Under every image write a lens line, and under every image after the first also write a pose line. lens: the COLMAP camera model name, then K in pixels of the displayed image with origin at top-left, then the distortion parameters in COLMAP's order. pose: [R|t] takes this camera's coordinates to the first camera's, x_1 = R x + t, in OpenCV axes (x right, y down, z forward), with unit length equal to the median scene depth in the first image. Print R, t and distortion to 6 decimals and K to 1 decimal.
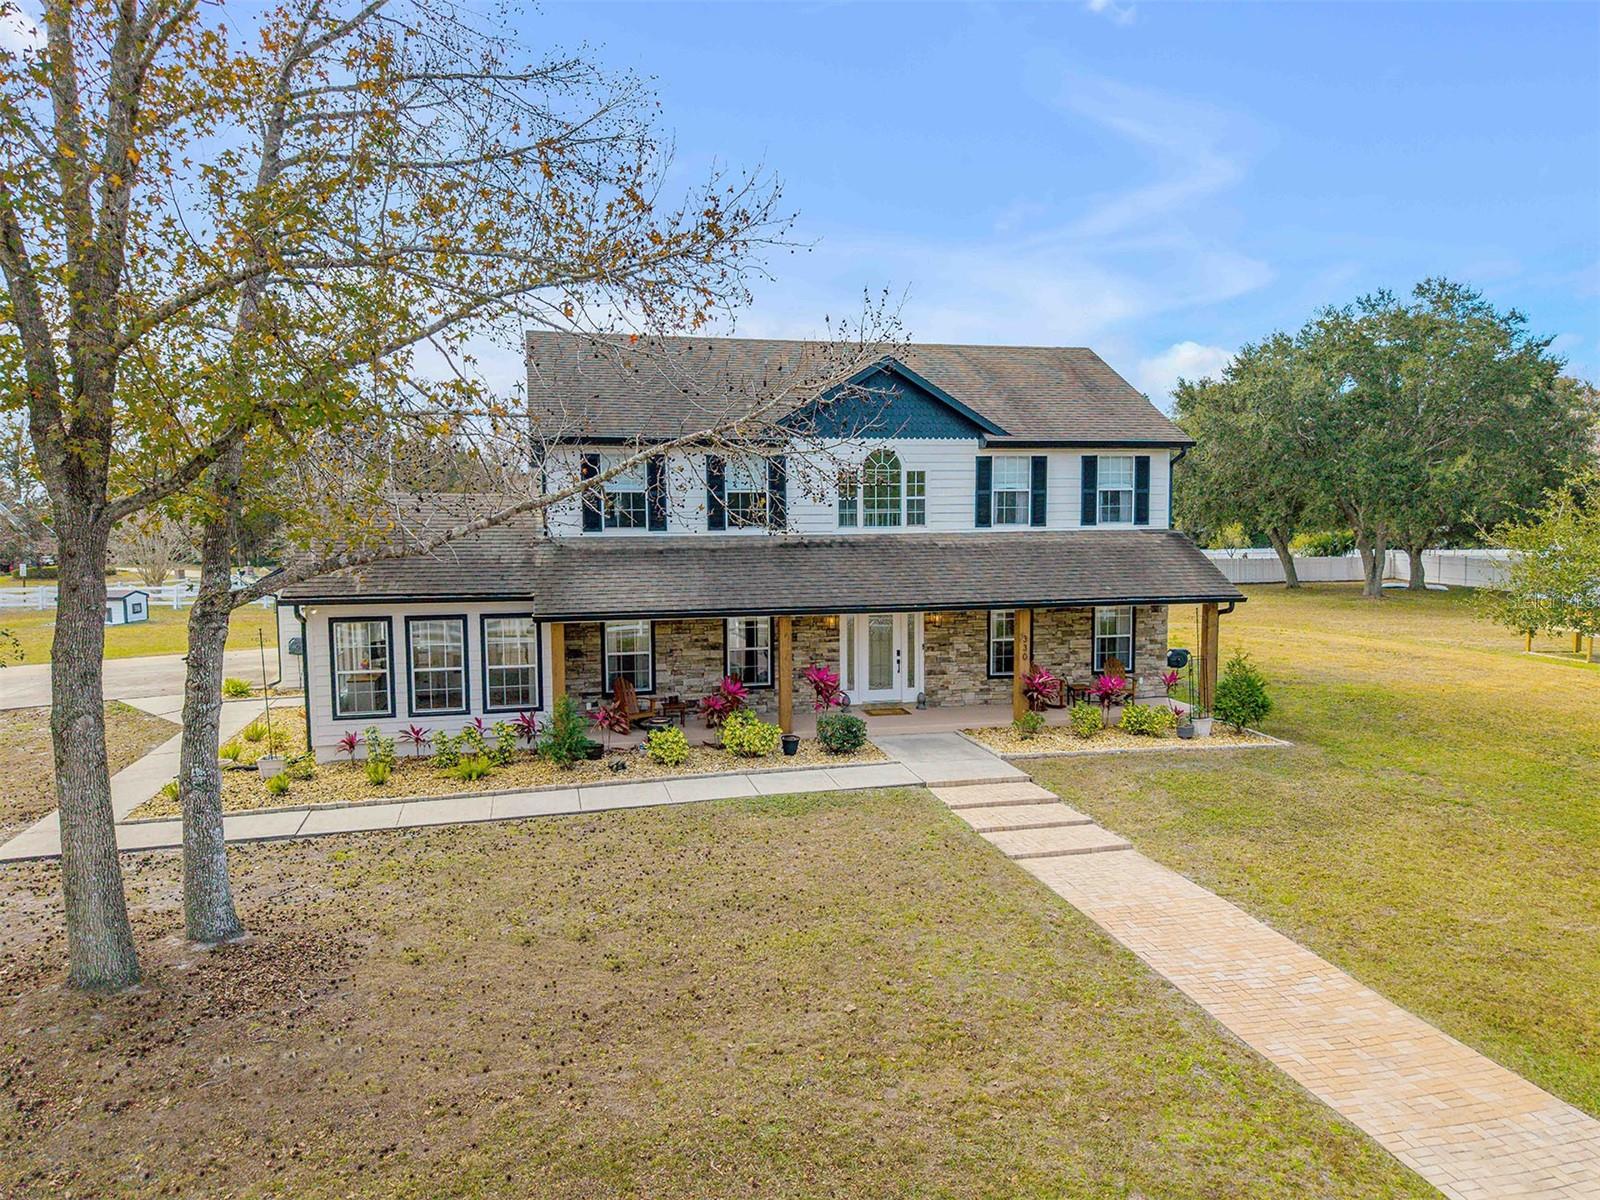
lens RADIAL K [[1078.1, 0, 796.0], [0, 1078.1, 626.5], [0, 0, 1]] dist [0.000236, -0.005326]
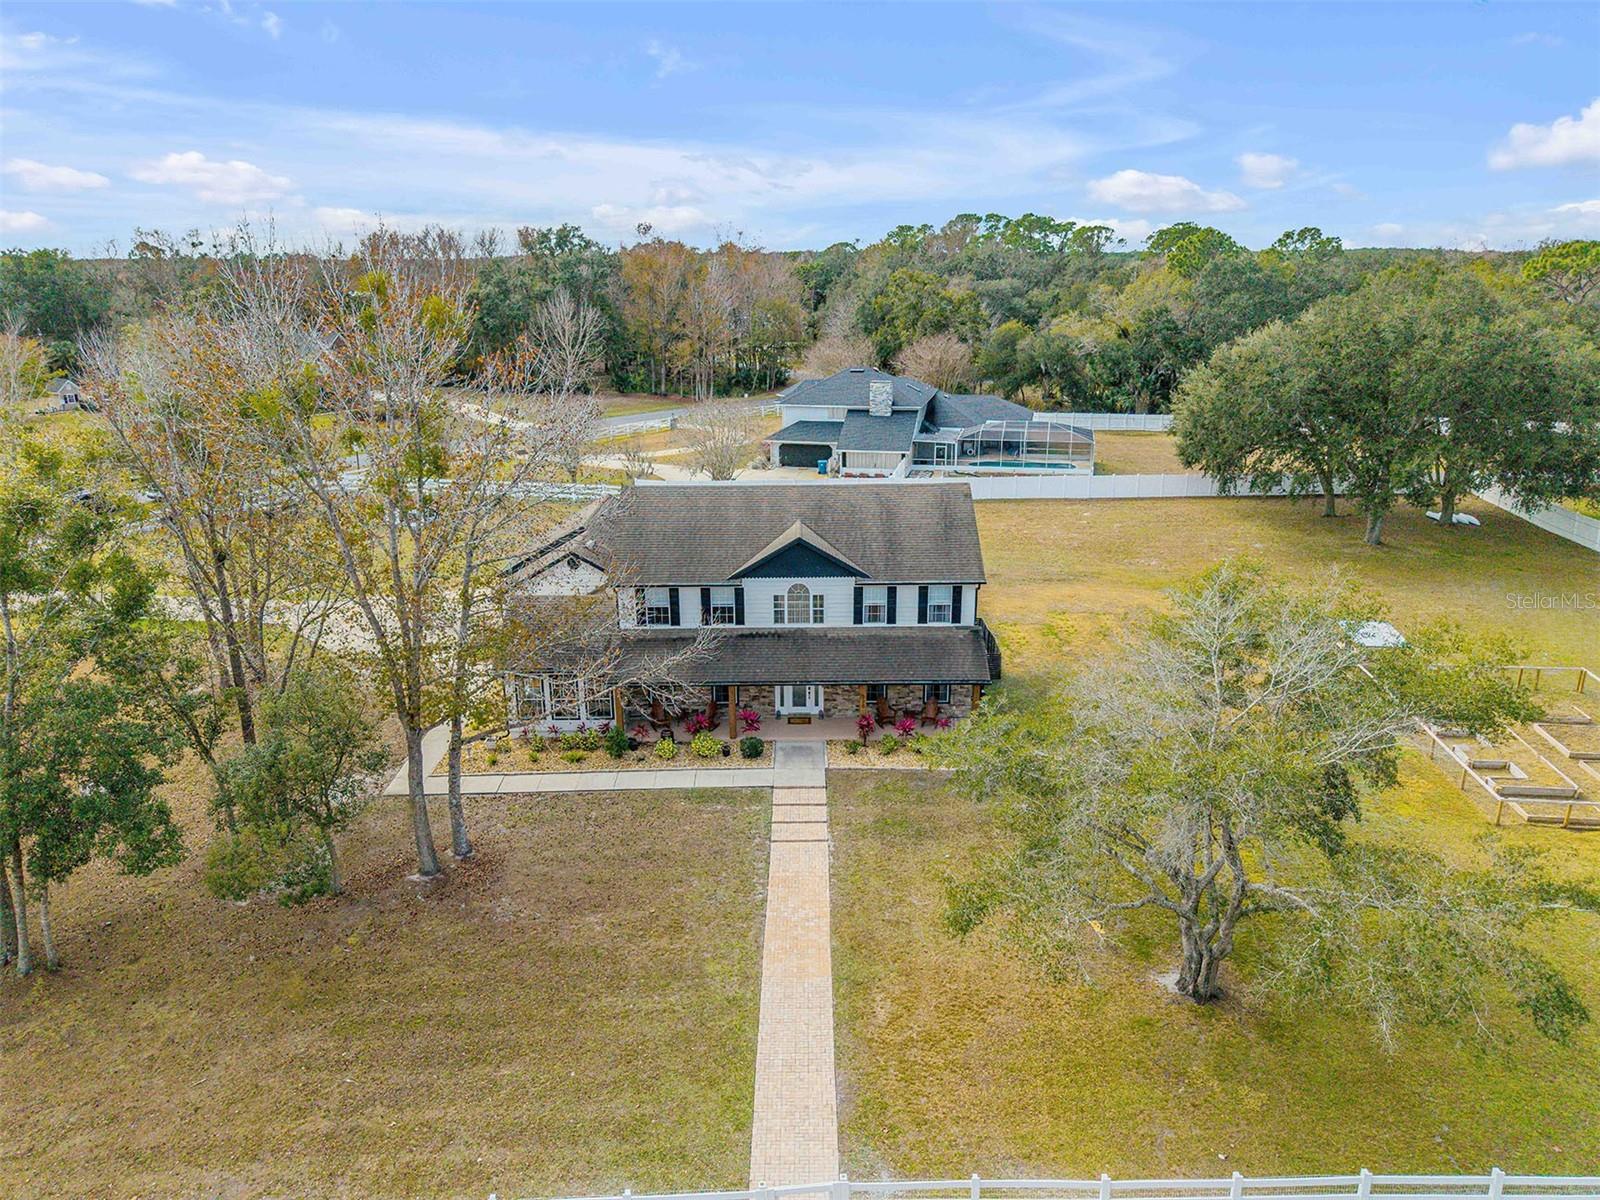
lens RADIAL K [[1083.4, 0, 800.0], [0, 1083.4, 600.0], [0, 0, 1]] dist [0.005106, -0.004435]
pose [[0.973785, 0.071120, -0.216066, 0.489818], [-0.023589, 0.976318, 0.215051, -0.542400], [0.226244, -0.204317, 0.952401, -0.758776]]
